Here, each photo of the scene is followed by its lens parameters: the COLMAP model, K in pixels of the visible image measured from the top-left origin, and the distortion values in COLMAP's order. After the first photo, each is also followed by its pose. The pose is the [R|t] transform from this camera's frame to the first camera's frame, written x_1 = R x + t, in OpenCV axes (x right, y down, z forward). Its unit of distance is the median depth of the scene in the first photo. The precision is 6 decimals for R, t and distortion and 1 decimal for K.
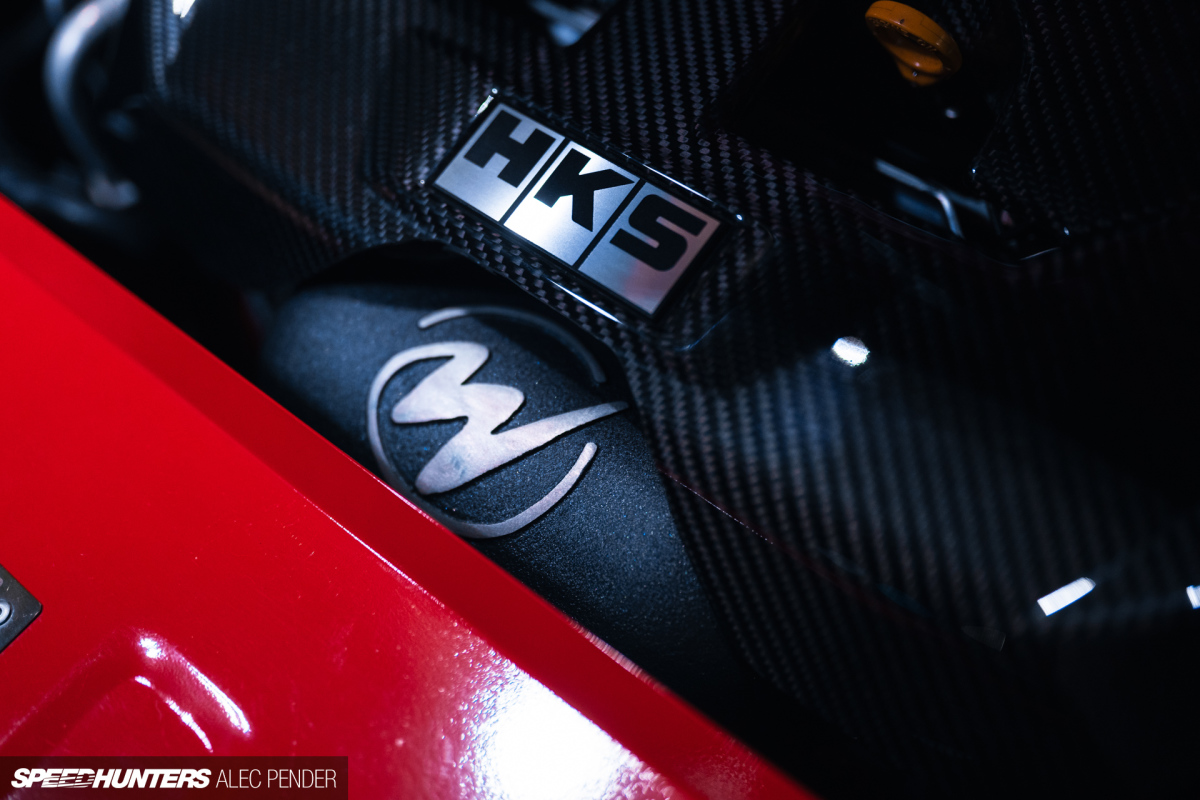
lens RADIAL K [[1162.0, 0, 597.4], [0, 1162.0, 398.0], [0, 0, 1]] dist [-0.008587, 0.000000]
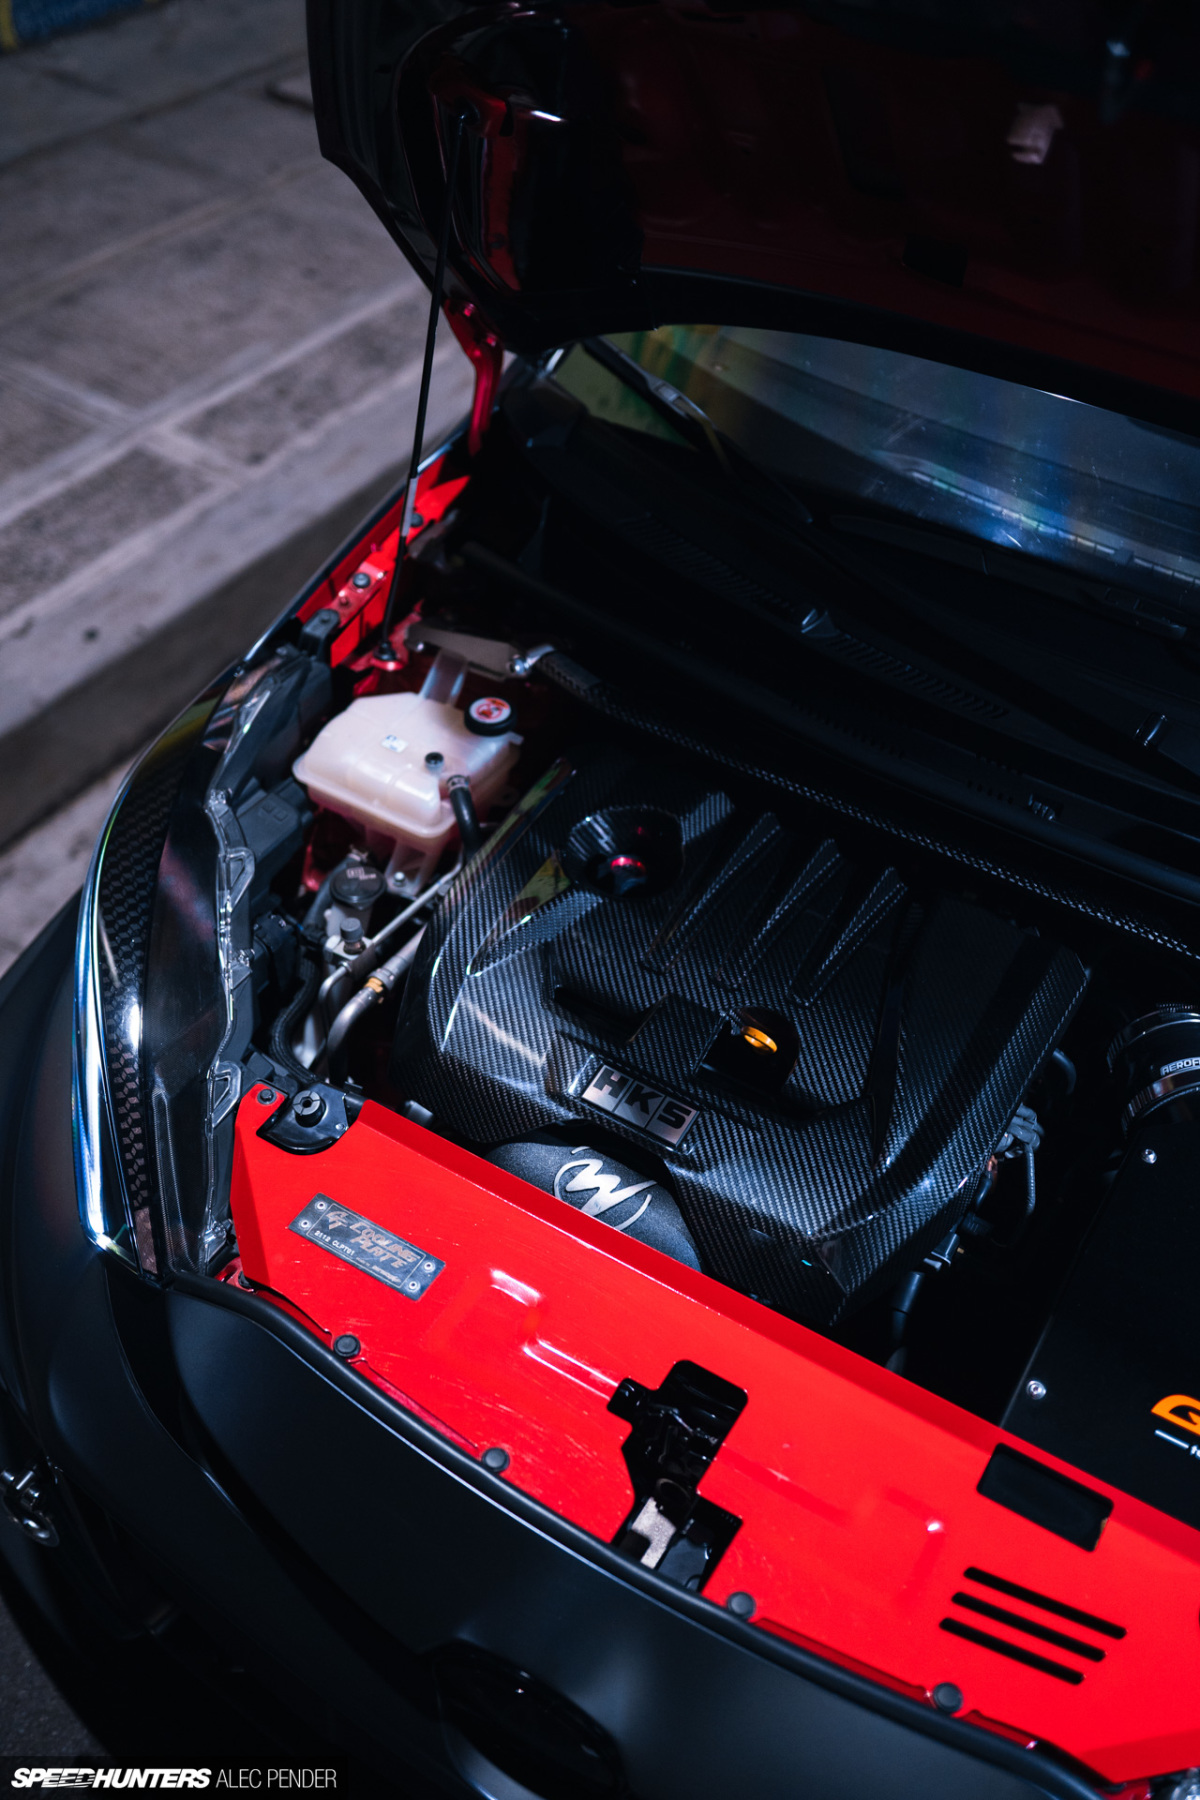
lens RADIAL K [[1742.9, 0, 599.4], [0, 1742.9, 905.4], [0, 0, 1]] dist [-0.008587, 0.000000]
pose [[0.977039, 0.007962, 0.212910, -0.945370], [0.041747, 0.972776, -0.227955, 0.291218], [-0.208928, 0.231610, 0.950108, -2.830474]]
